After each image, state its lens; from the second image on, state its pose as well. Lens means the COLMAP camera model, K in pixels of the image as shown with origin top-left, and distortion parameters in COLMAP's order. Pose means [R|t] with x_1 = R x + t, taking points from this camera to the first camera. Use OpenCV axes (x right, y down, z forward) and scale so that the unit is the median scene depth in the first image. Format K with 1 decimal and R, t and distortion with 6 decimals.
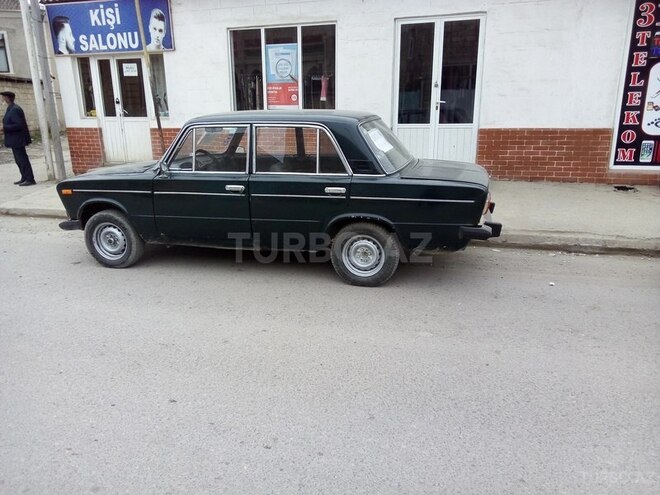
lens RADIAL K [[500.2, 0, 330.0], [0, 500.2, 247.5], [0, 0, 1]] dist [0.004990, -0.008991]
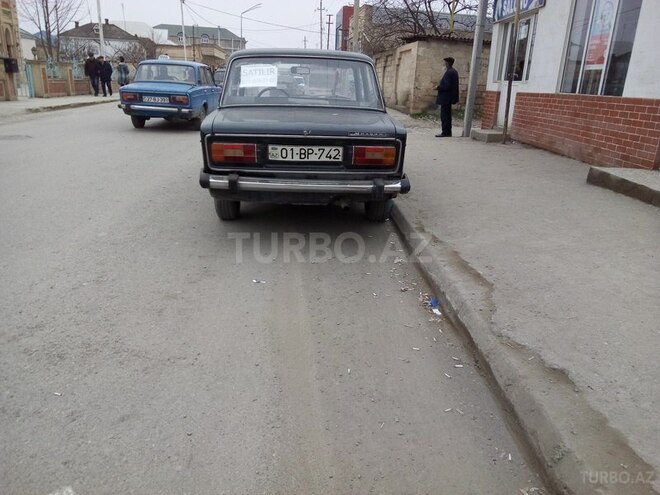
lens RADIAL K [[500.2, 0, 330.0], [0, 500.2, 247.5], [0, 0, 1]] dist [0.004990, -0.008991]
pose [[0.331638, 0.313886, -0.889658, 0.781462], [-0.284871, 0.932326, 0.222749, -0.115930], [0.899369, 0.179565, 0.398612, 0.559570]]
